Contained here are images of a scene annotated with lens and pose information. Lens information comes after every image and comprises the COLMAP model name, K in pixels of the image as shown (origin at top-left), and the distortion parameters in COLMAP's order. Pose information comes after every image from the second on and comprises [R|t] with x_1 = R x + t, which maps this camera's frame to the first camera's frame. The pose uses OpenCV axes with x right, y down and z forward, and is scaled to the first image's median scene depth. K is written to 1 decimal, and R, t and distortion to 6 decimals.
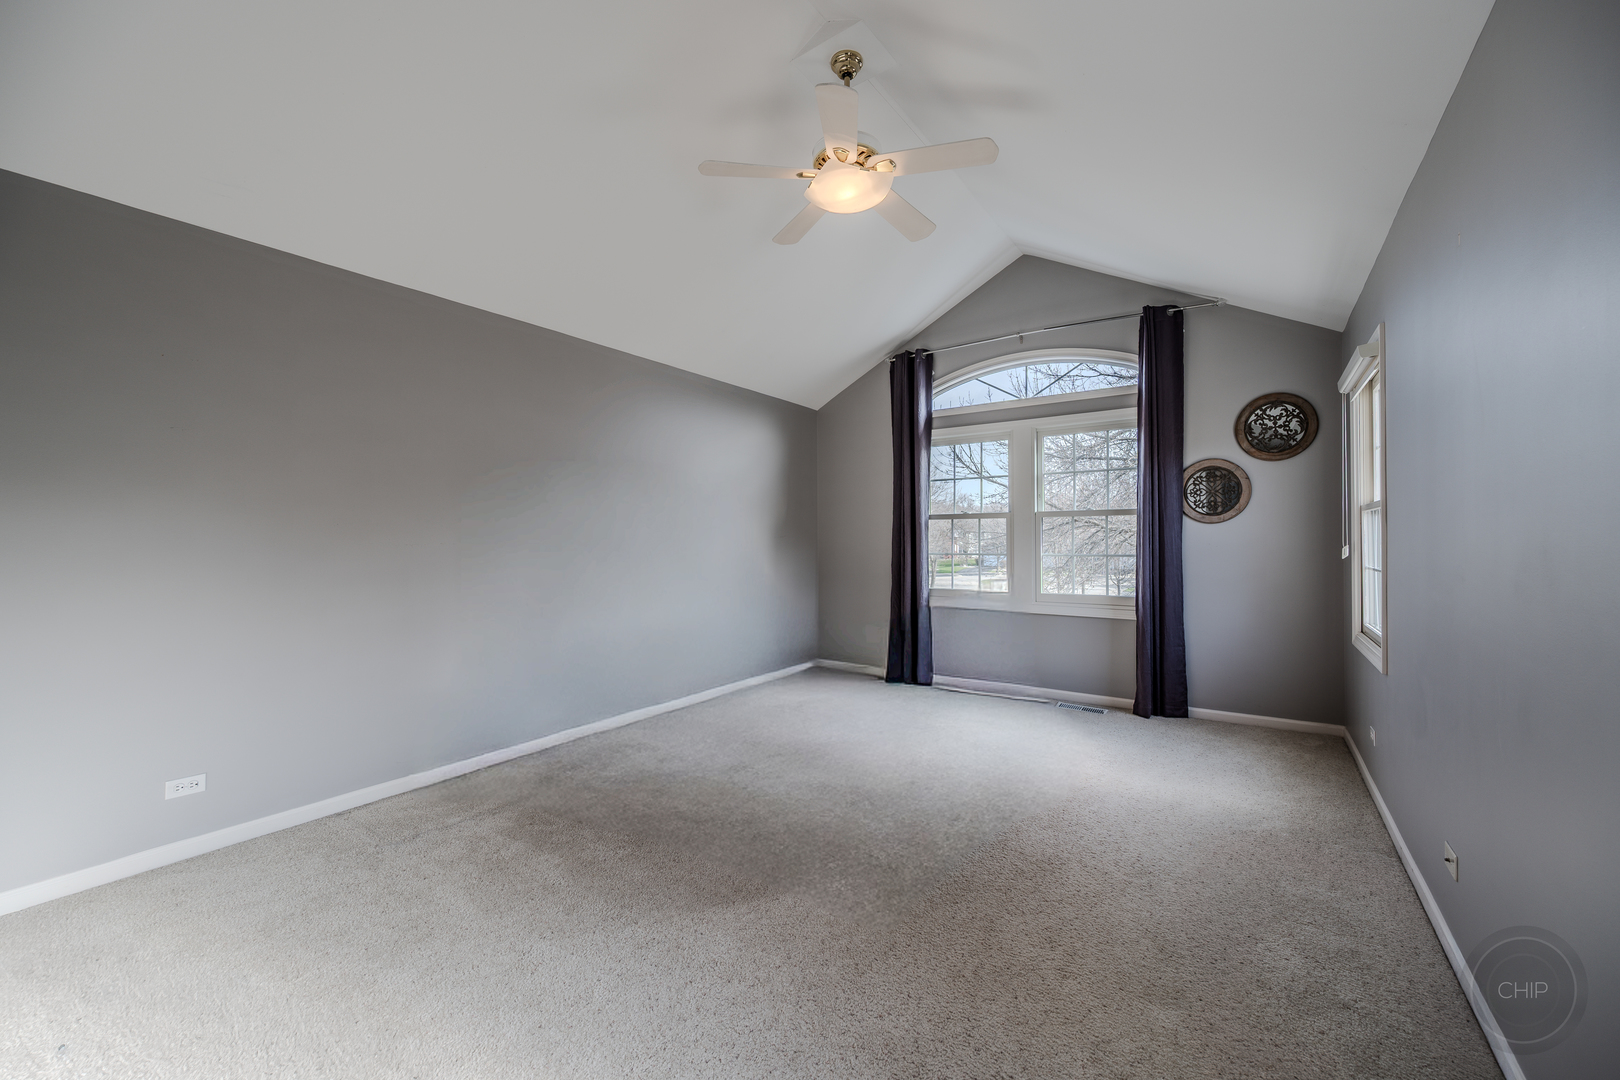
lens RADIAL K [[634.8, 0, 808.5], [0, 634.8, 537.9], [0, 0, 1]] dist [-0.000501, 0.000233]
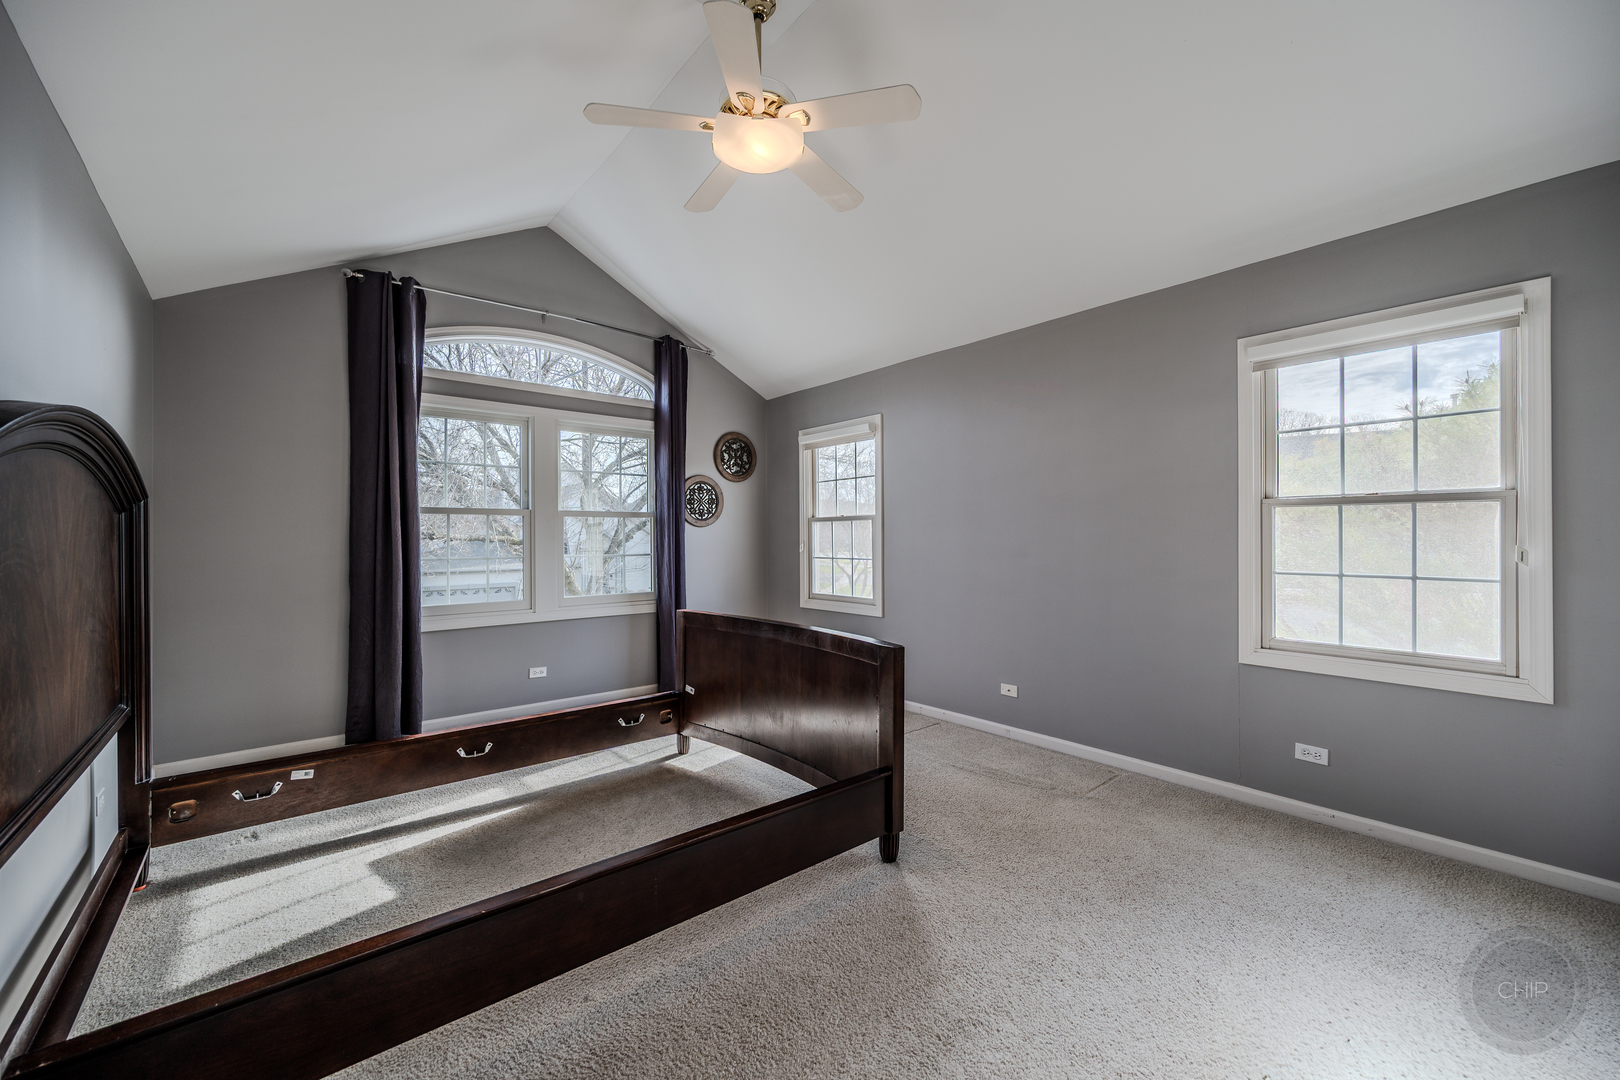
lens RADIAL K [[634.8, 0, 809.3], [0, 634.8, 538.3], [0, 0, 1]] dist [-0.000501, 0.000233]
pose [[0.268990, 0.002481, 0.963140, -0.469881], [-0.001018, 0.999997, -0.002292, 0.001773], [-0.963142, -0.000364, 0.268992, 0.427491]]
